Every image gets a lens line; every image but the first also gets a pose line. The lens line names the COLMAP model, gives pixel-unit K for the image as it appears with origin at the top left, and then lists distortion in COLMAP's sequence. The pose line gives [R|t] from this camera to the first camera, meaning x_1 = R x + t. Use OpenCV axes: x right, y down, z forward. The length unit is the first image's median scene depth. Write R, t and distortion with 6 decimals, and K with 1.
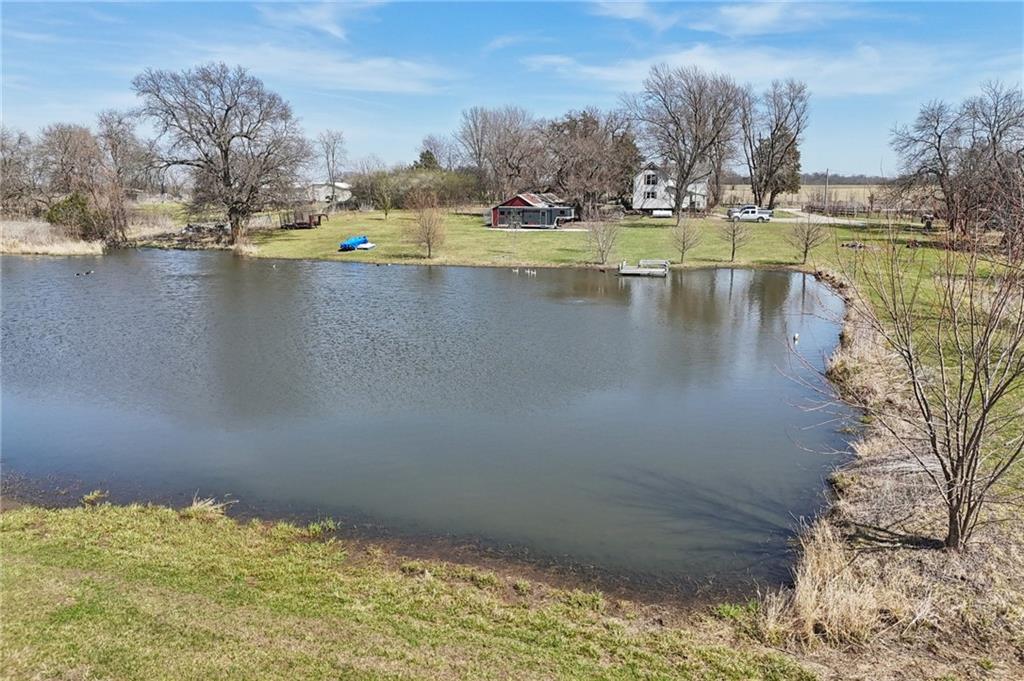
lens RADIAL K [[728.2, 0, 512.0], [0, 728.2, 340.5], [0, 0, 1]] dist [0.094565, -0.167647]
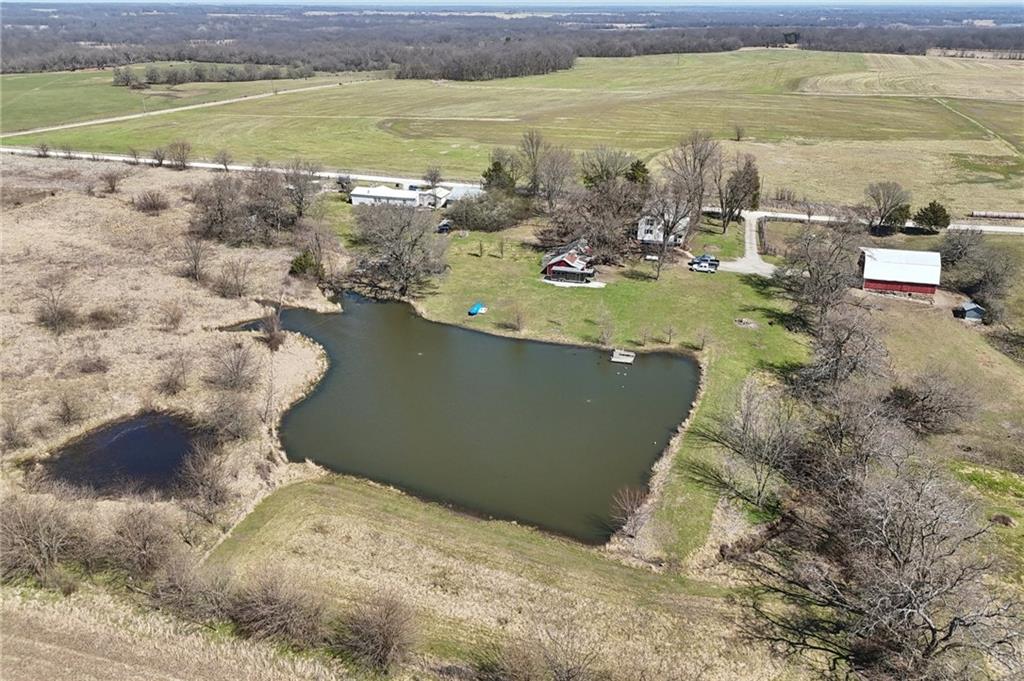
lens RADIAL K [[728.2, 0, 512.0], [0, 728.2, 340.5], [0, 0, 1]] dist [0.094565, -0.167647]
pose [[0.998925, 0.025177, -0.038927, -0.032562], [-0.015523, 0.972861, 0.230868, -0.328276], [0.043683, -0.230016, 0.972206, -0.562565]]
